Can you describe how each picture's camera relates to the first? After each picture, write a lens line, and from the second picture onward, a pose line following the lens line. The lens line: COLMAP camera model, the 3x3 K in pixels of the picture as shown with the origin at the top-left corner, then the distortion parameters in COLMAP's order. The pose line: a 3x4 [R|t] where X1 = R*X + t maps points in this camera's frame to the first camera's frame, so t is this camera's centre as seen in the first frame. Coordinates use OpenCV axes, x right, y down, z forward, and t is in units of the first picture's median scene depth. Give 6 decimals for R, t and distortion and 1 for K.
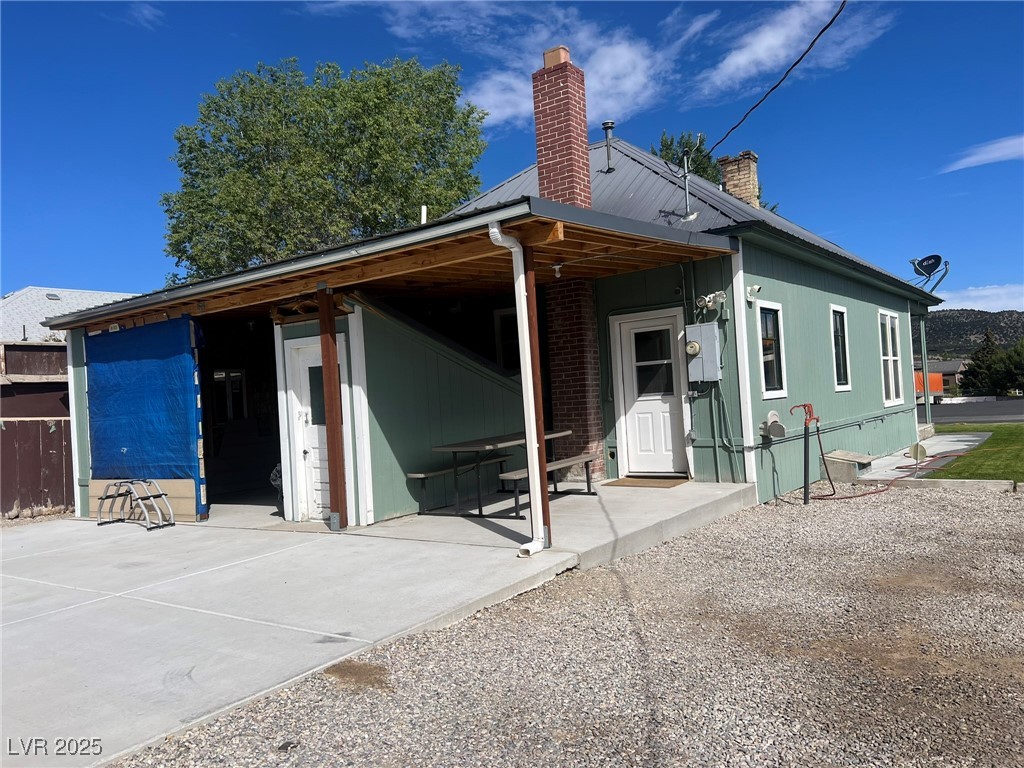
lens RADIAL K [[761.3, 0, 512.0], [0, 761.3, 384.0], [0, 0, 1]] dist [0.041831, -0.038398]
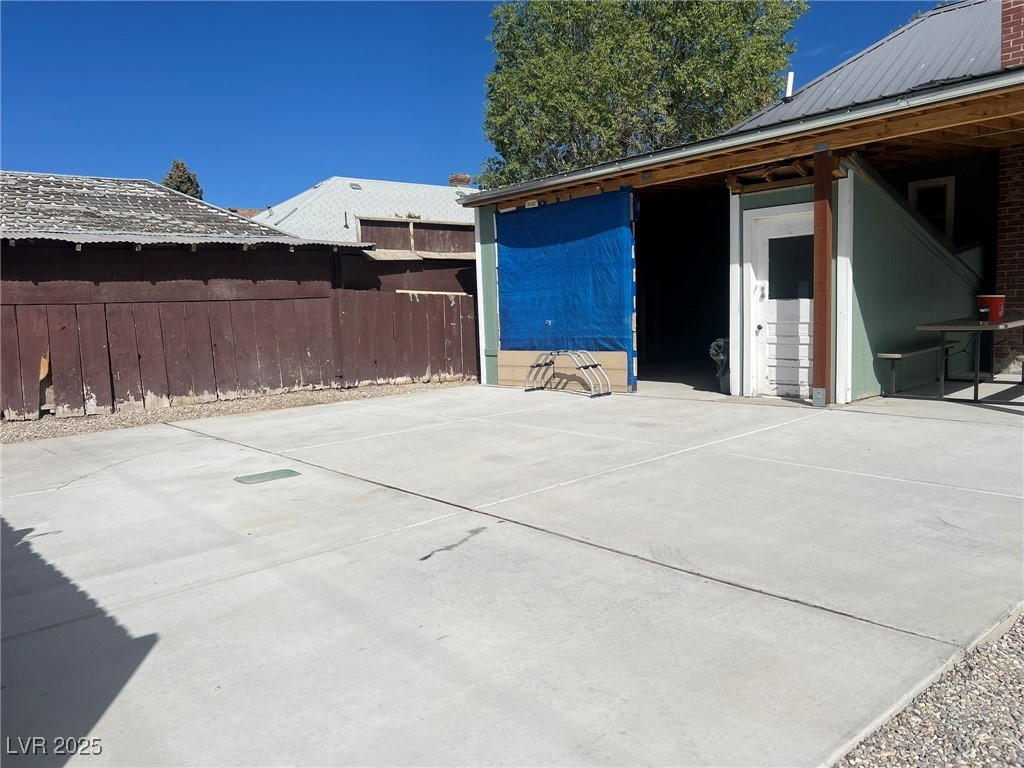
lens RADIAL K [[761.3, 0, 512.0], [0, 761.3, 384.0], [0, 0, 1]] dist [0.041831, -0.038398]
pose [[0.970275, 0.049620, -0.236865, -0.319677], [-0.018110, 0.990897, 0.133397, 0.033631], [0.241328, -0.125142, 0.962341, -0.027126]]
